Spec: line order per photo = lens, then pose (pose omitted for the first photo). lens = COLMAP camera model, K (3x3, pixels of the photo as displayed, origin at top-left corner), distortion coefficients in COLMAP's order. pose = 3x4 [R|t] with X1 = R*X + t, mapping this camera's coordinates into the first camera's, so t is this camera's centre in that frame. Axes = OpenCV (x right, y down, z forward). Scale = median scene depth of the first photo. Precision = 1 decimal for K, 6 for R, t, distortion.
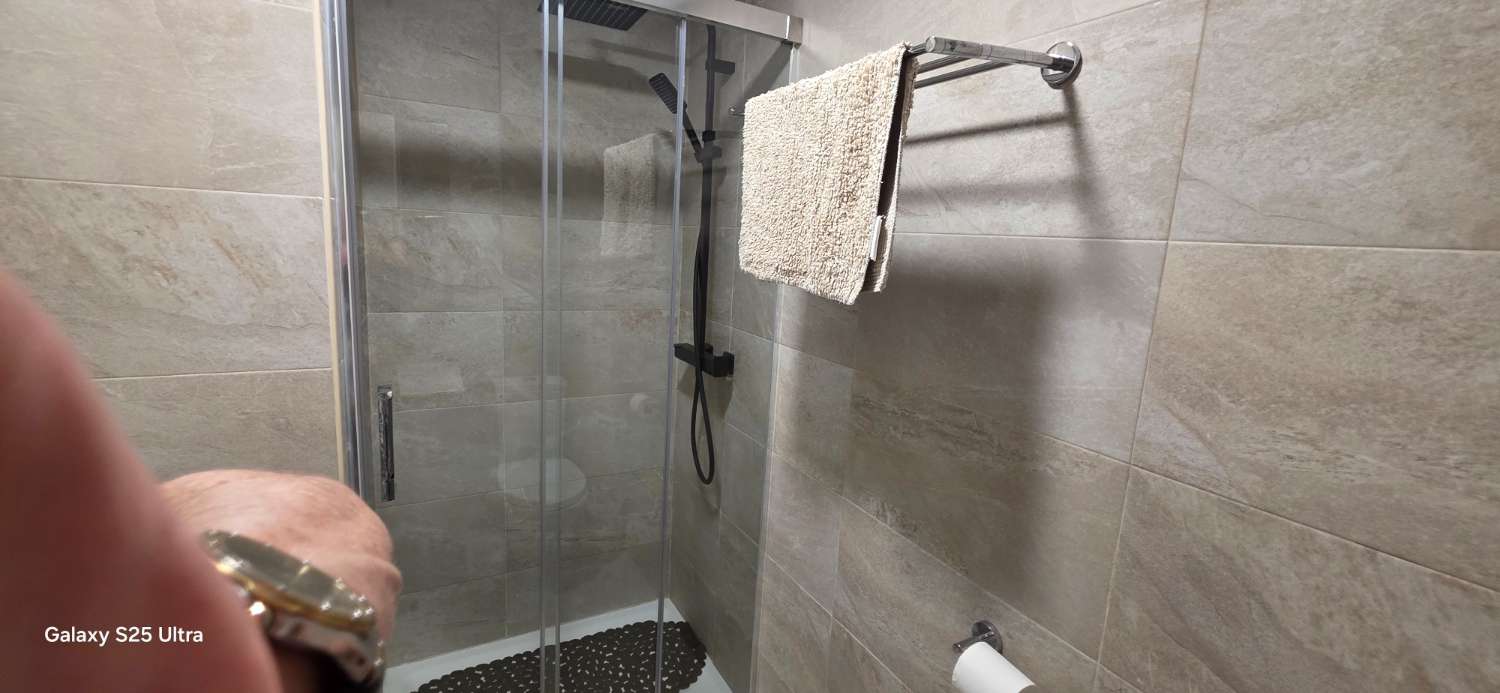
lens RADIAL K [[608.8, 0, 750.1], [0, 608.8, 340.4], [0, 0, 1]] dist [0.002630, -0.000320]
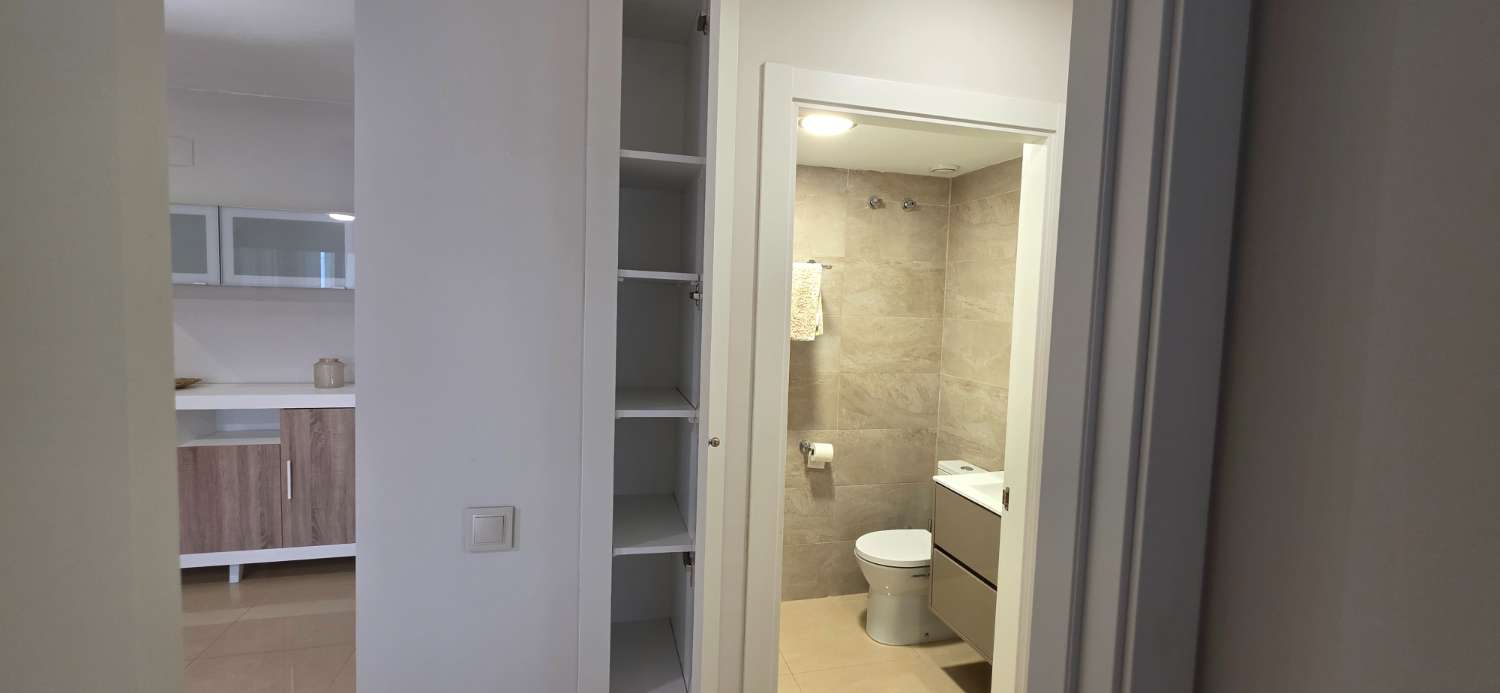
lens RADIAL K [[608.8, 0, 750.1], [0, 608.8, 340.4], [0, 0, 1]] dist [0.002630, -0.000320]
pose [[0.225163, -0.113016, 0.967744, -3.429722], [0.140705, 0.986610, 0.082482, -0.424148], [-0.964108, 0.117594, 0.238050, 0.649726]]
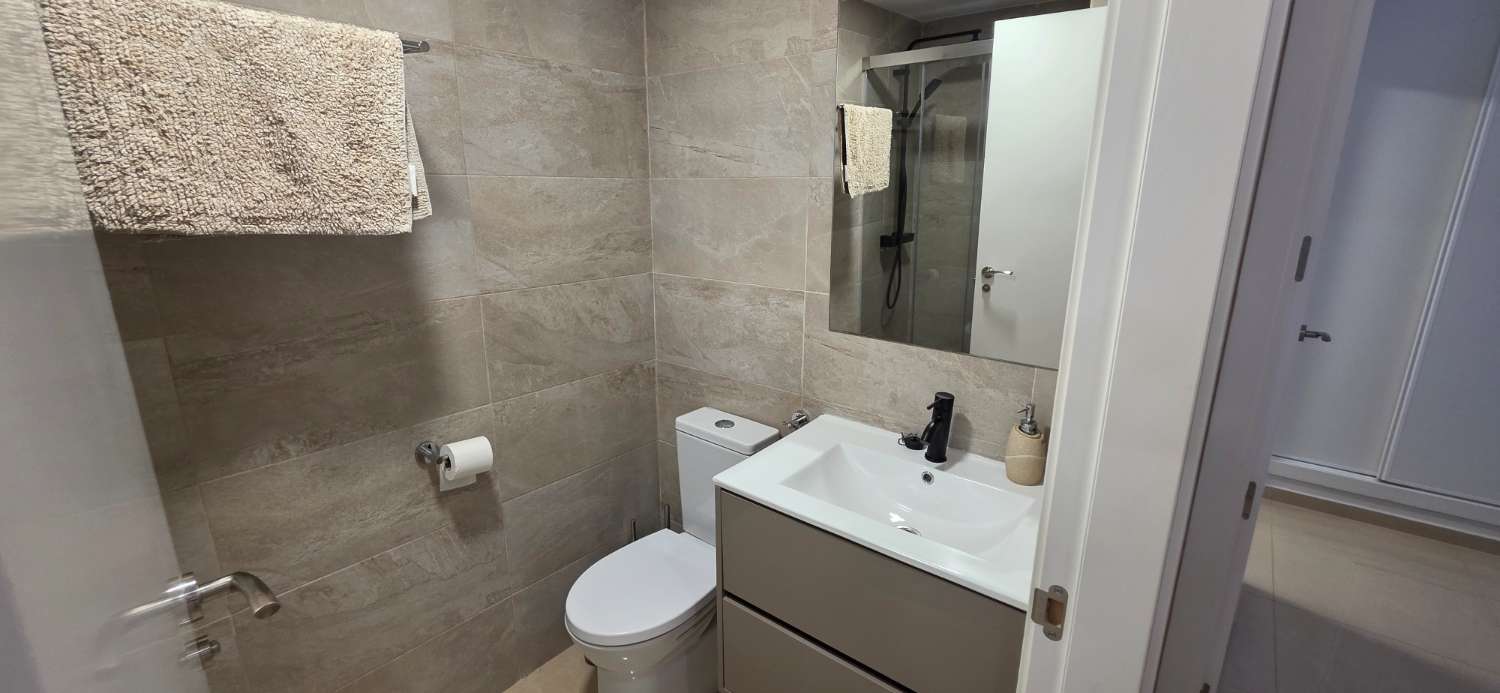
lens RADIAL K [[608.8, 0, 750.1], [0, 608.8, 340.4], [0, 0, 1]] dist [0.002630, -0.000320]
pose [[-0.381633, -0.281802, 0.880309, -1.527659], [0.126231, 0.927579, 0.351658, -0.245158], [-0.915654, 0.245326, -0.318422, 0.929810]]
